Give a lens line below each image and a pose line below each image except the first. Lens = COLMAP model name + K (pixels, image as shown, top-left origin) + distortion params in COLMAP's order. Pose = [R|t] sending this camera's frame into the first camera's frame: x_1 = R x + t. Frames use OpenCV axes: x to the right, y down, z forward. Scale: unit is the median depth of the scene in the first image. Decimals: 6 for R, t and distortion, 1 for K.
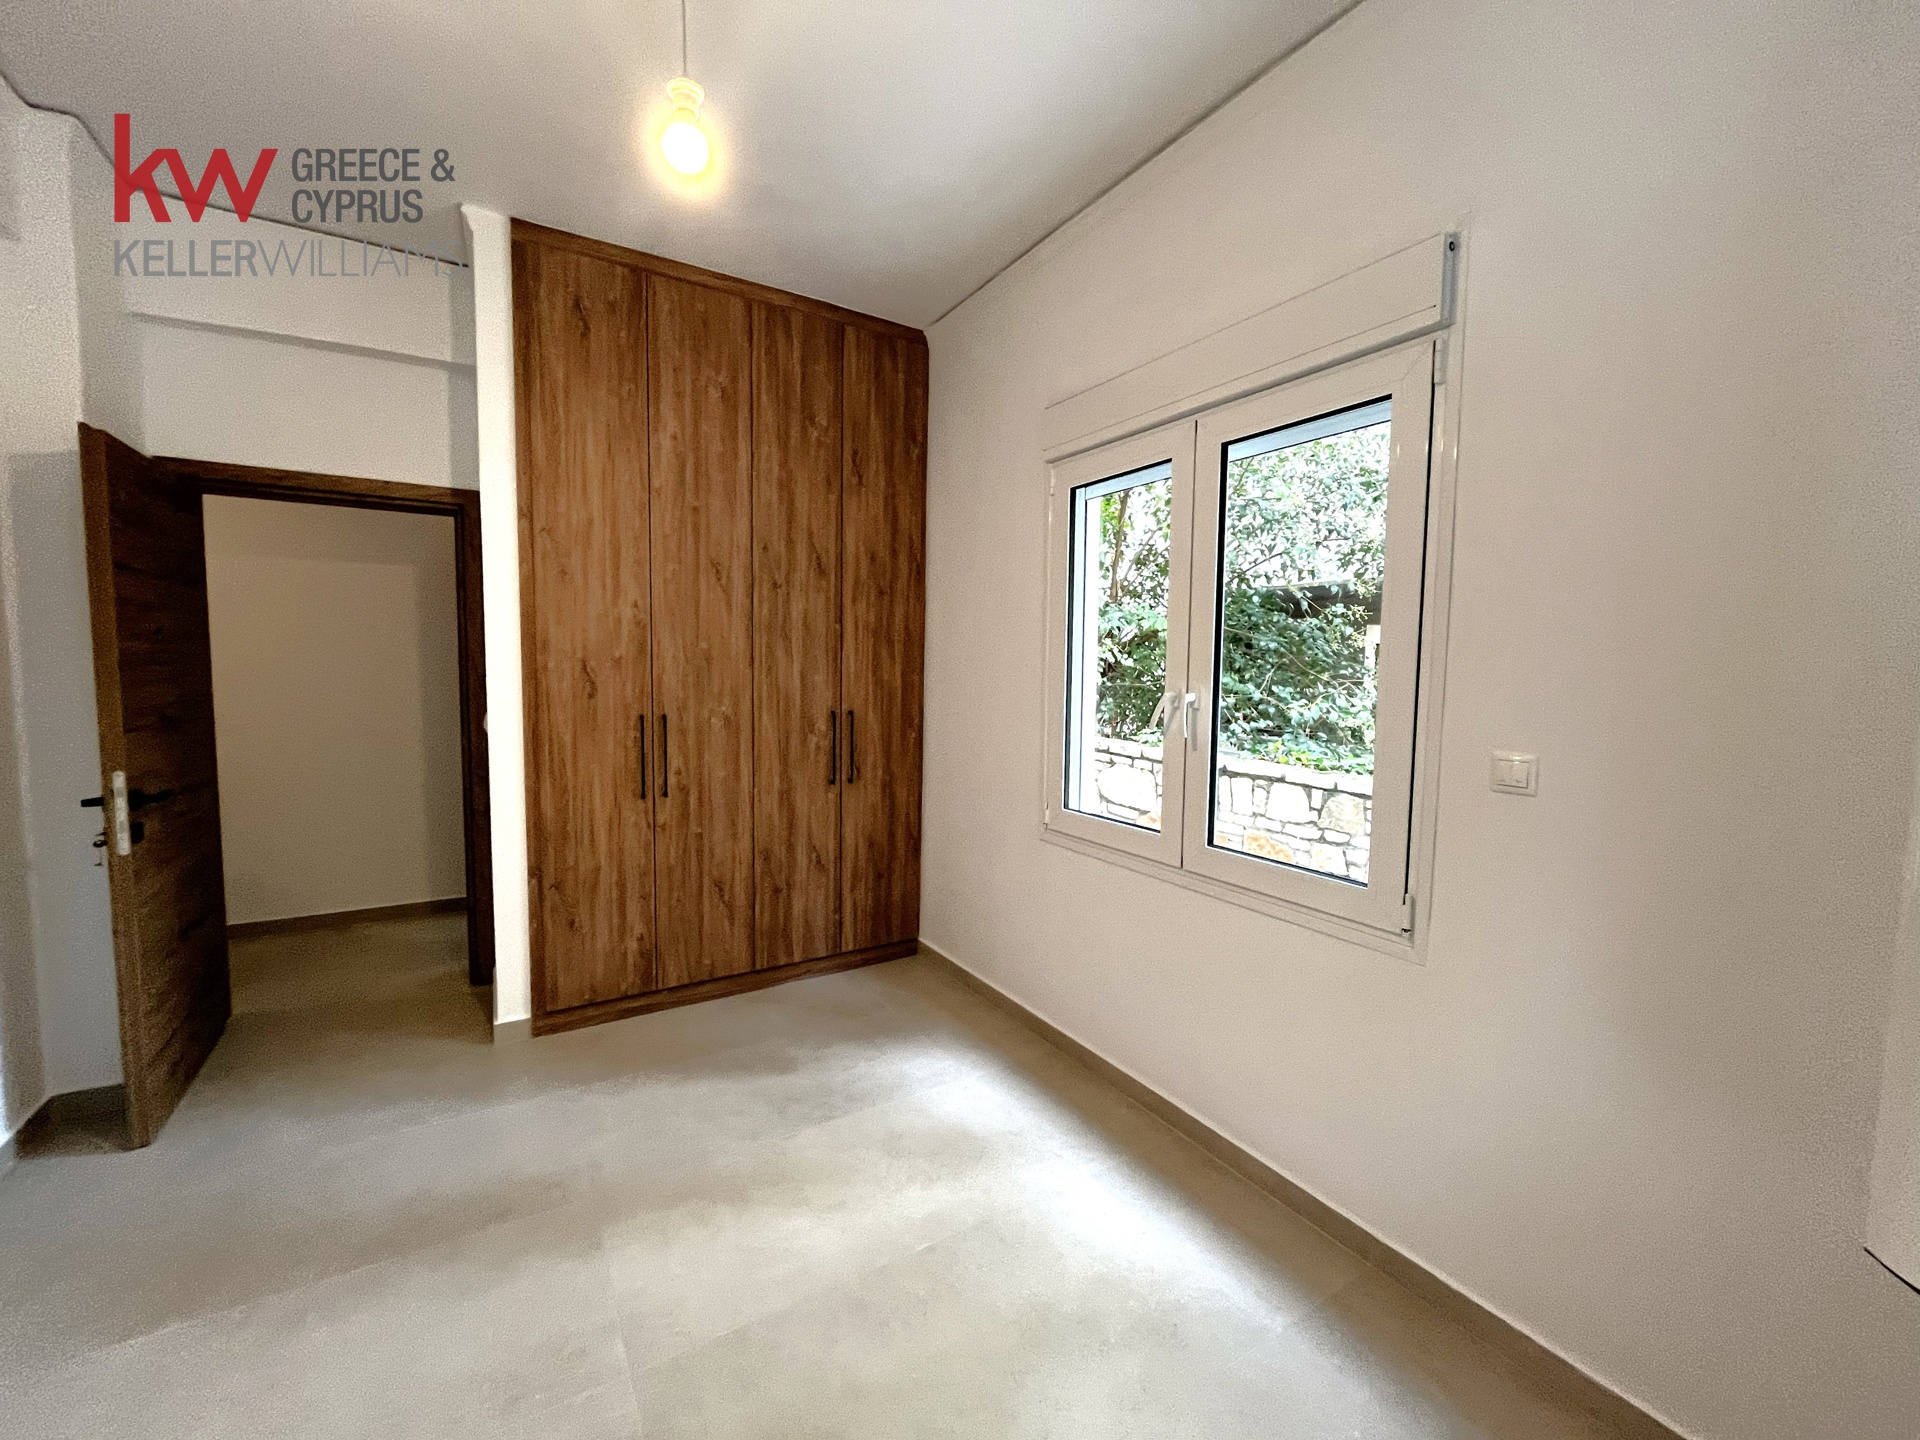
lens RADIAL K [[777.5, 0, 953.5], [0, 777.5, 720.8], [0, 0, 1]] dist [0.002146, 0.000228]
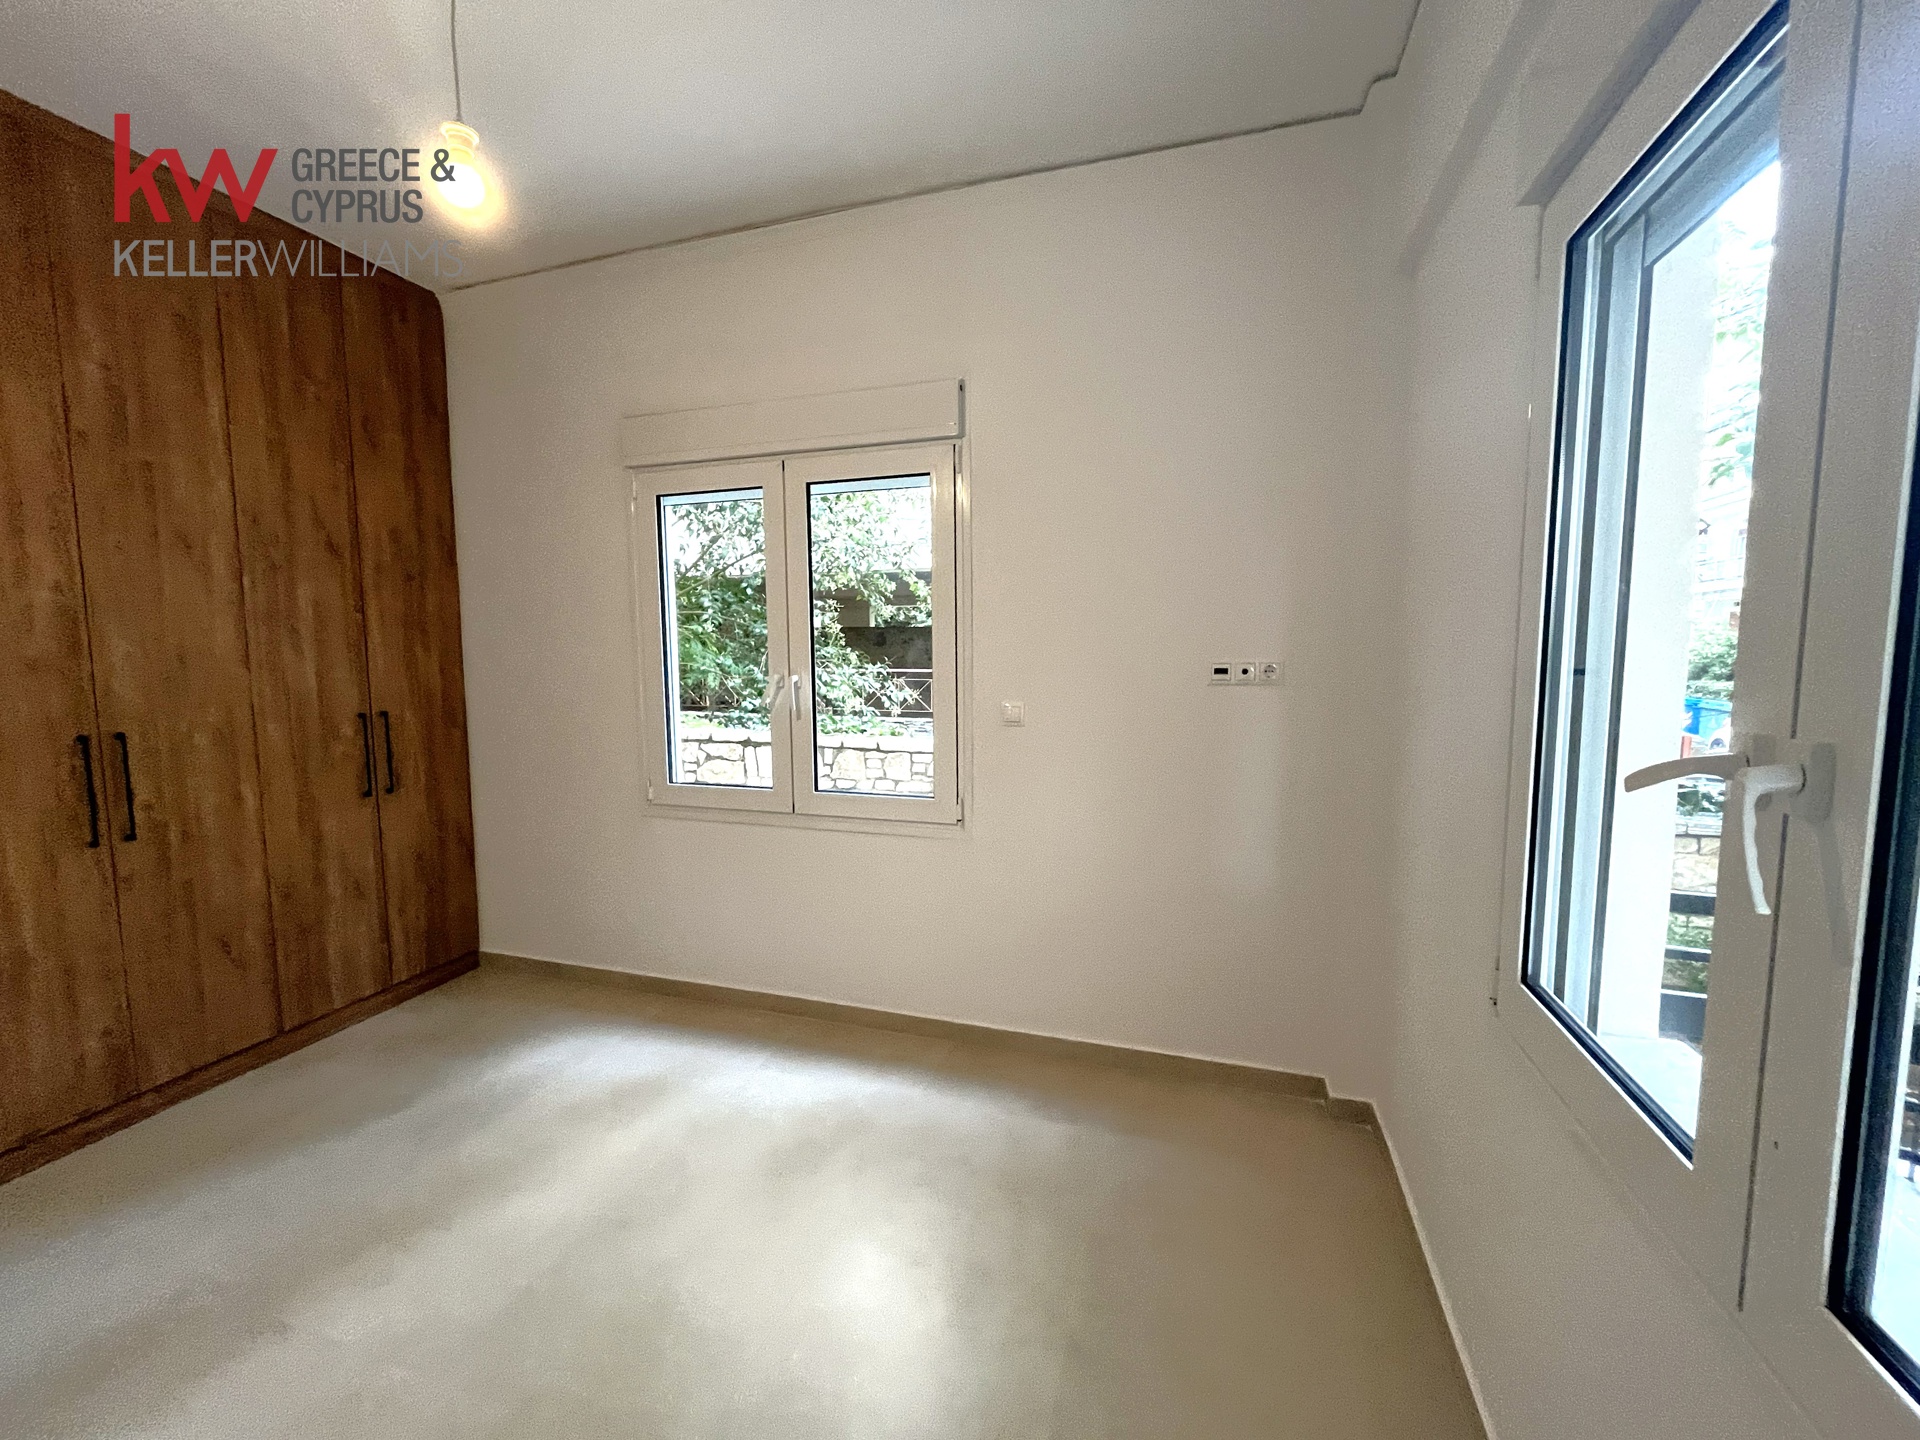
lens RADIAL K [[778.5, 0, 953.6], [0, 778.5, 718.8], [0, 0, 1]] dist [-0.002089, -0.000163]
pose [[0.756628, -0.077822, 0.649198, -0.236597], [0.064004, 0.996939, 0.044912, -0.003257], [-0.650706, 0.007570, 0.759292, -0.100225]]
